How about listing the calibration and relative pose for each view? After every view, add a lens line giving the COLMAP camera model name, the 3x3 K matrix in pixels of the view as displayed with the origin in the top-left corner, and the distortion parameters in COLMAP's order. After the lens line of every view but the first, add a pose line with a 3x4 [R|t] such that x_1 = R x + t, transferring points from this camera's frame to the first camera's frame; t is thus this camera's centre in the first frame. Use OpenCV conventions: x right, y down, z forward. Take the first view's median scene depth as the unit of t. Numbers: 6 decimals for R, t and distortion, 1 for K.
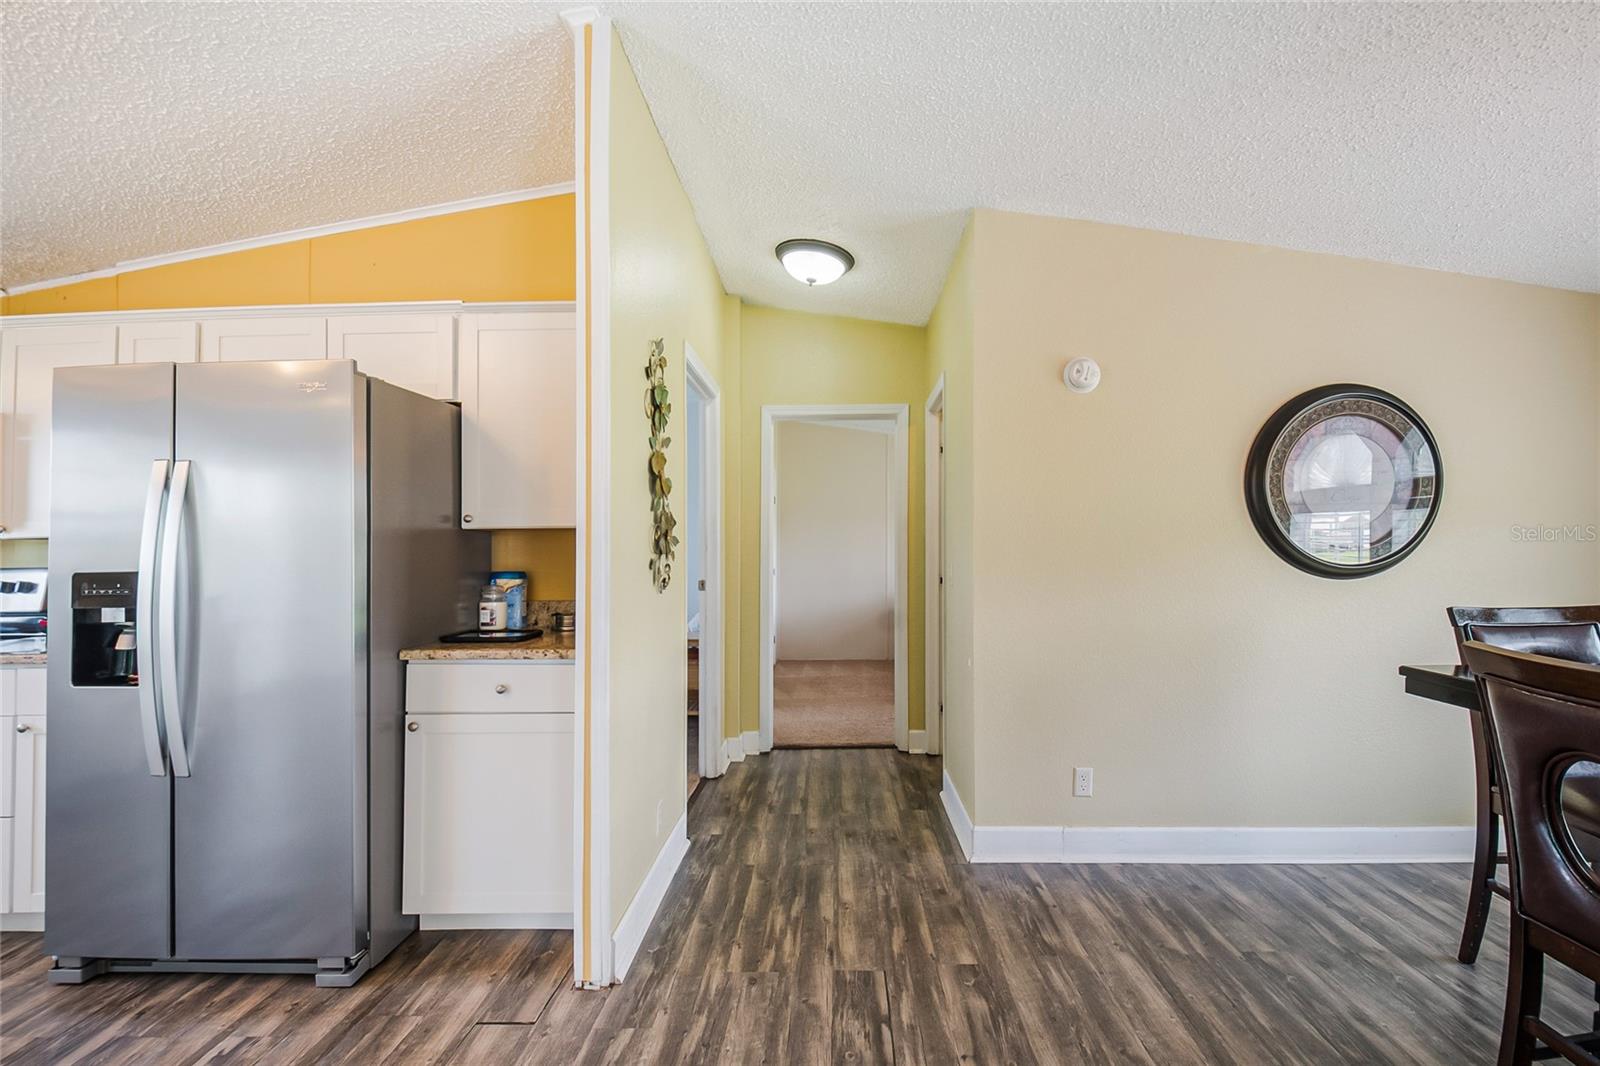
lens RADIAL K [[700.9, 0, 821.4], [0, 700.9, 544.6], [0, 0, 1]] dist [0.013647, -0.011635]
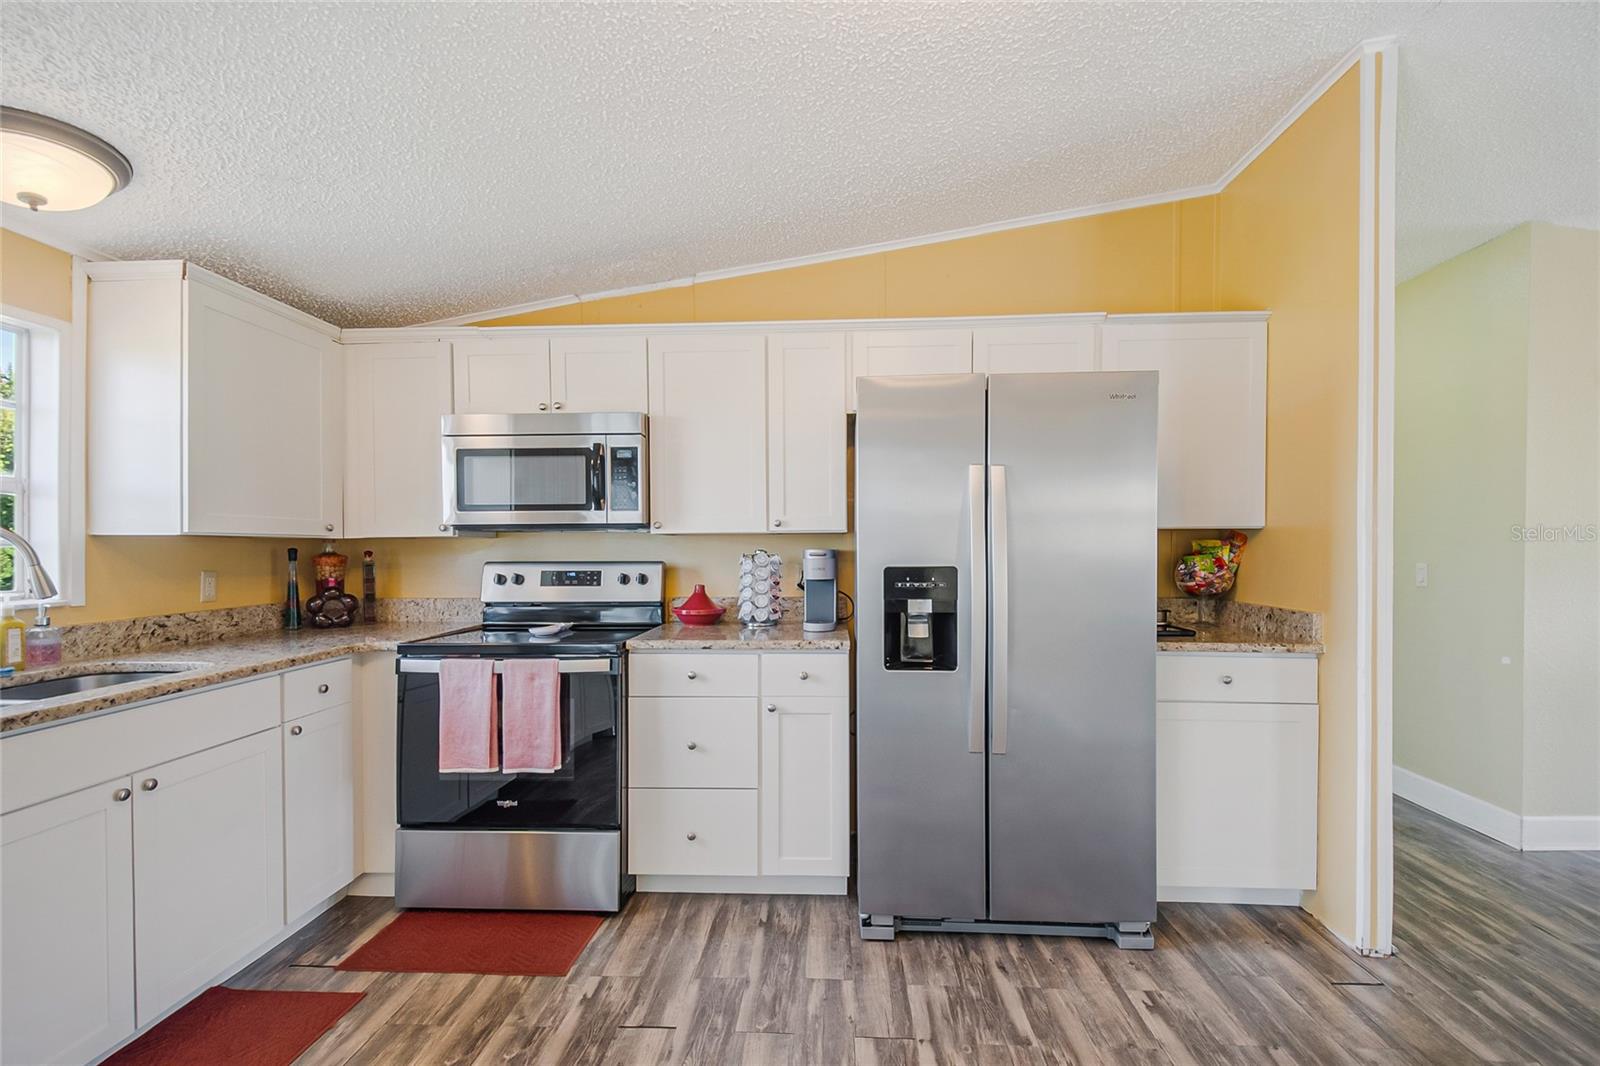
lens RADIAL K [[700.9, 0, 811.5], [0, 700.9, 554.0], [0, 0, 1]] dist [0.013647, -0.011635]
pose [[0.999289, 0.011180, -0.036014, -1.143167], [-0.010336, 0.999670, 0.023522, -0.004898], [0.036265, -0.023133, 0.999074, -0.096886]]
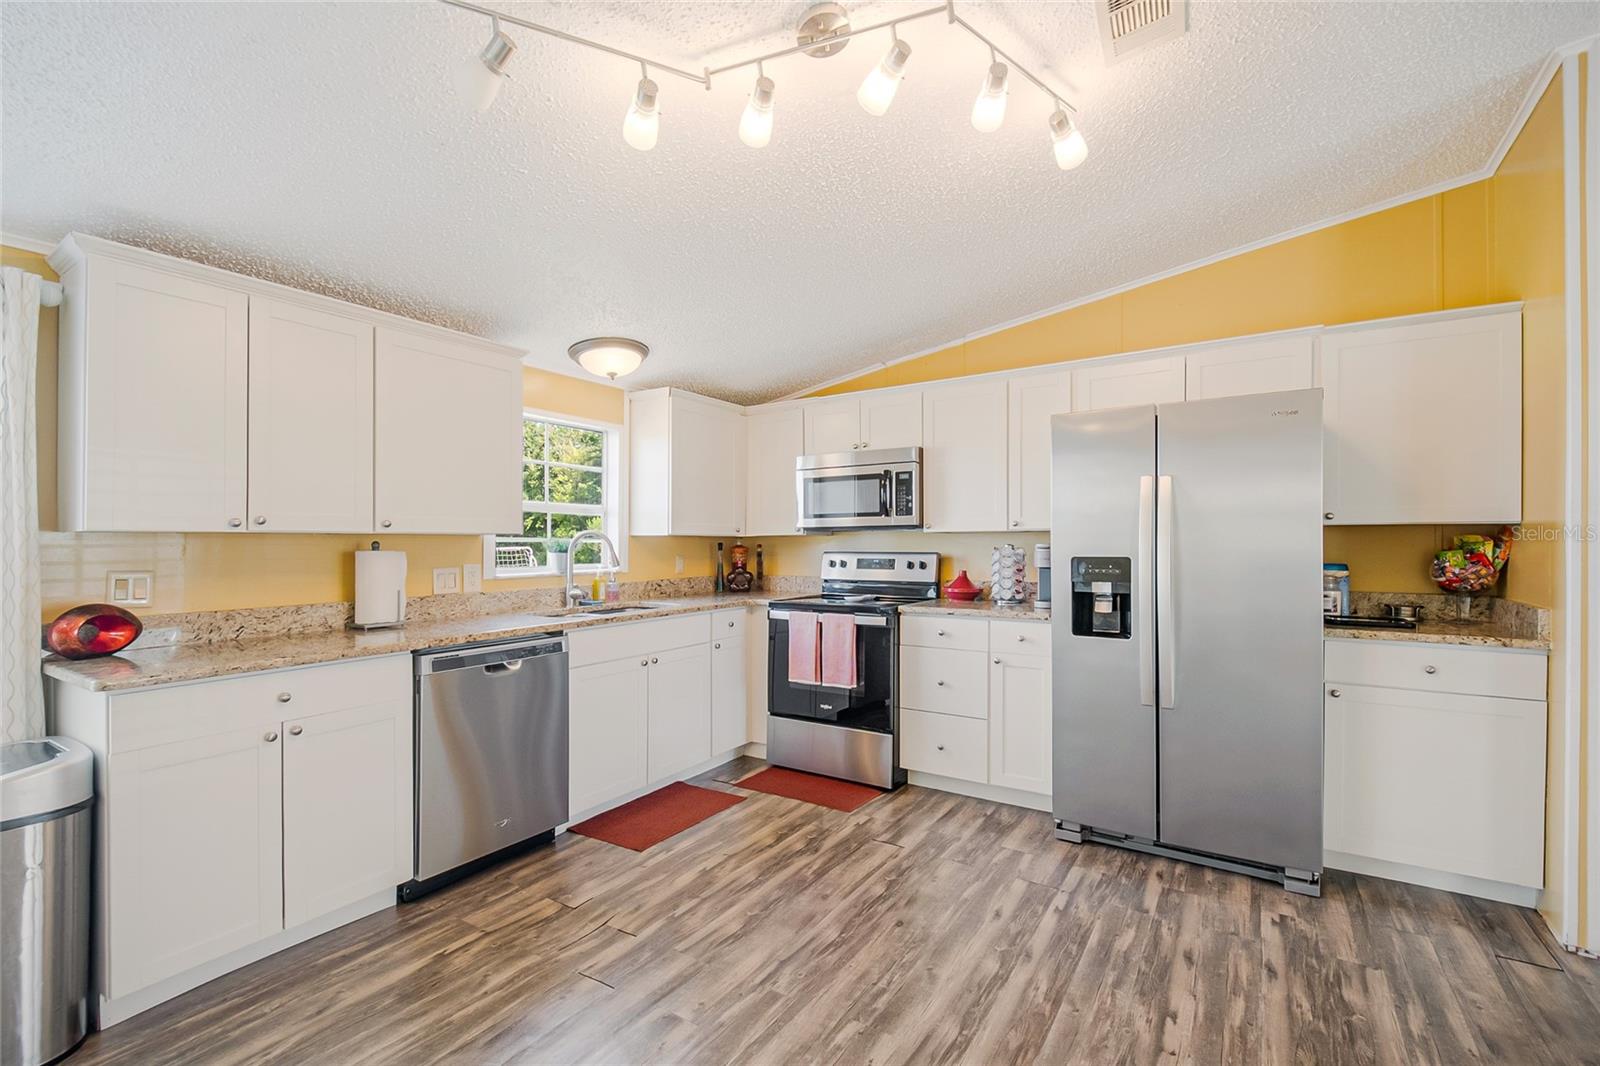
lens RADIAL K [[700.9, 0, 817.6], [0, 700.9, 533.4], [0, 0, 1]] dist [0.013647, -0.011635]
pose [[0.849814, 0.005094, -0.527058, -0.753463], [-0.003377, 0.999985, 0.004219, -0.013115], [0.527071, -0.001806, 0.849819, -0.505901]]
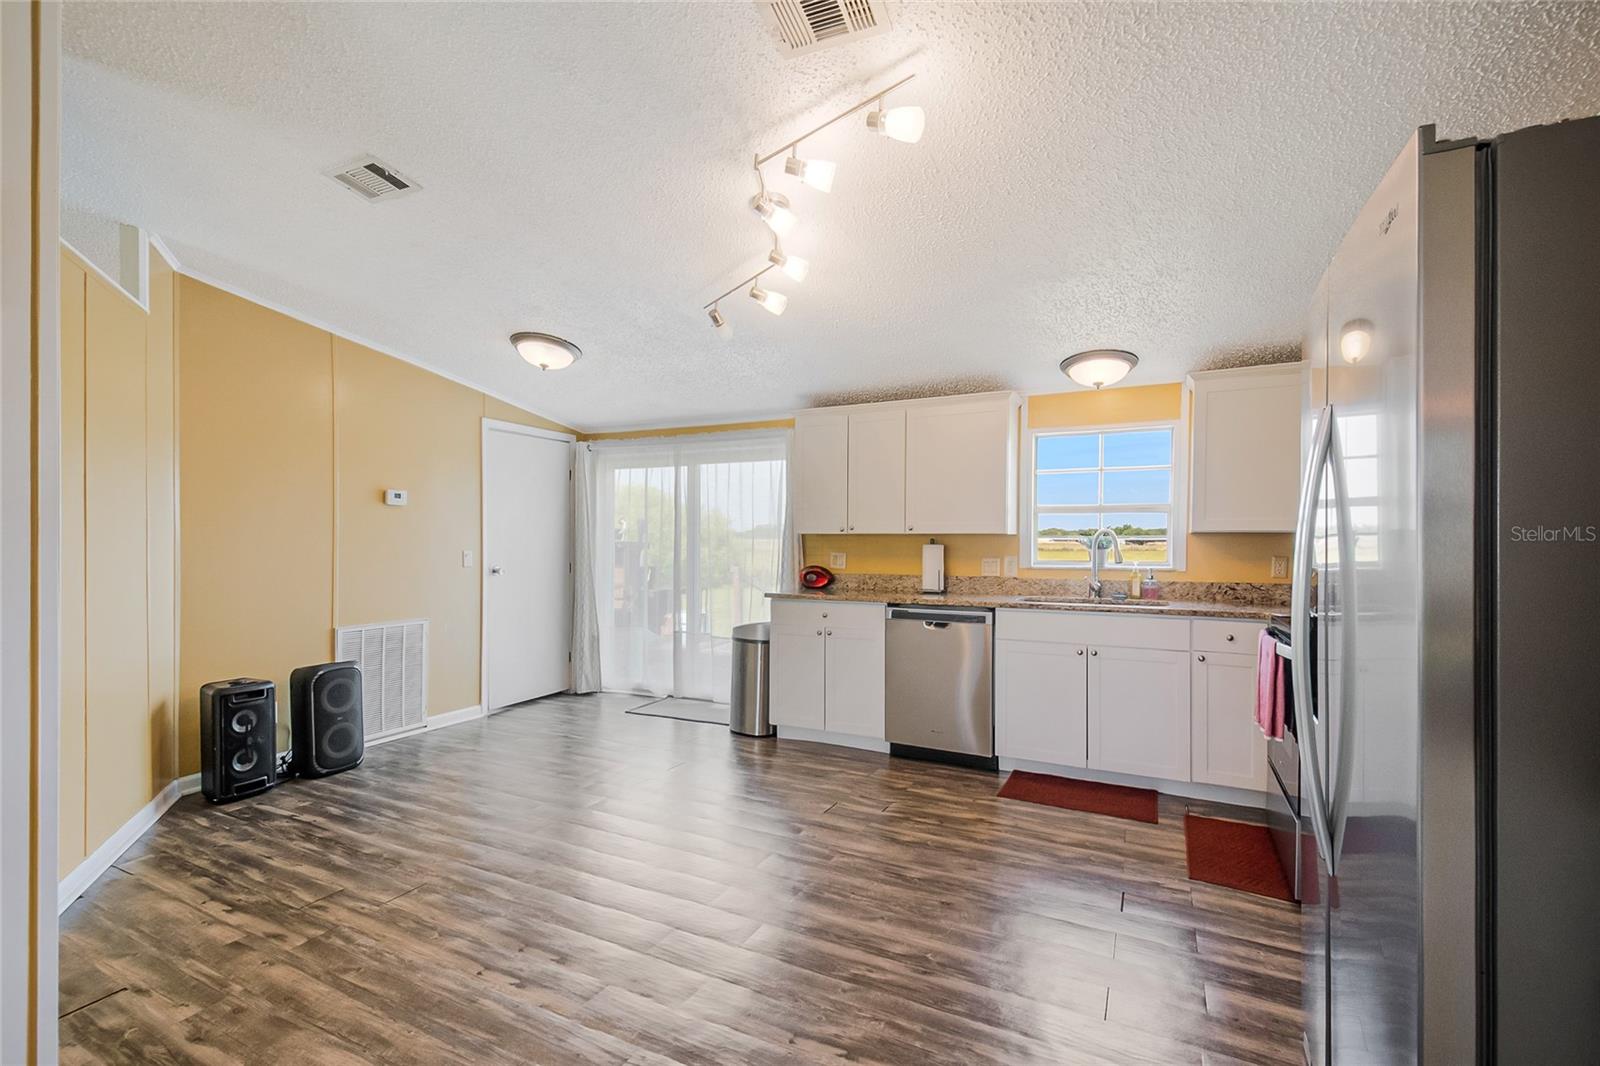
lens RADIAL K [[700.9, 0, 795.4], [0, 700.9, 533.2], [0, 0, 1]] dist [0.013647, -0.011635]
pose [[-0.456476, 0.004228, -0.889725, -0.071869], [0.012627, 0.999919, -0.001726, -0.007331], [0.889646, -0.012023, -0.456493, 0.833933]]
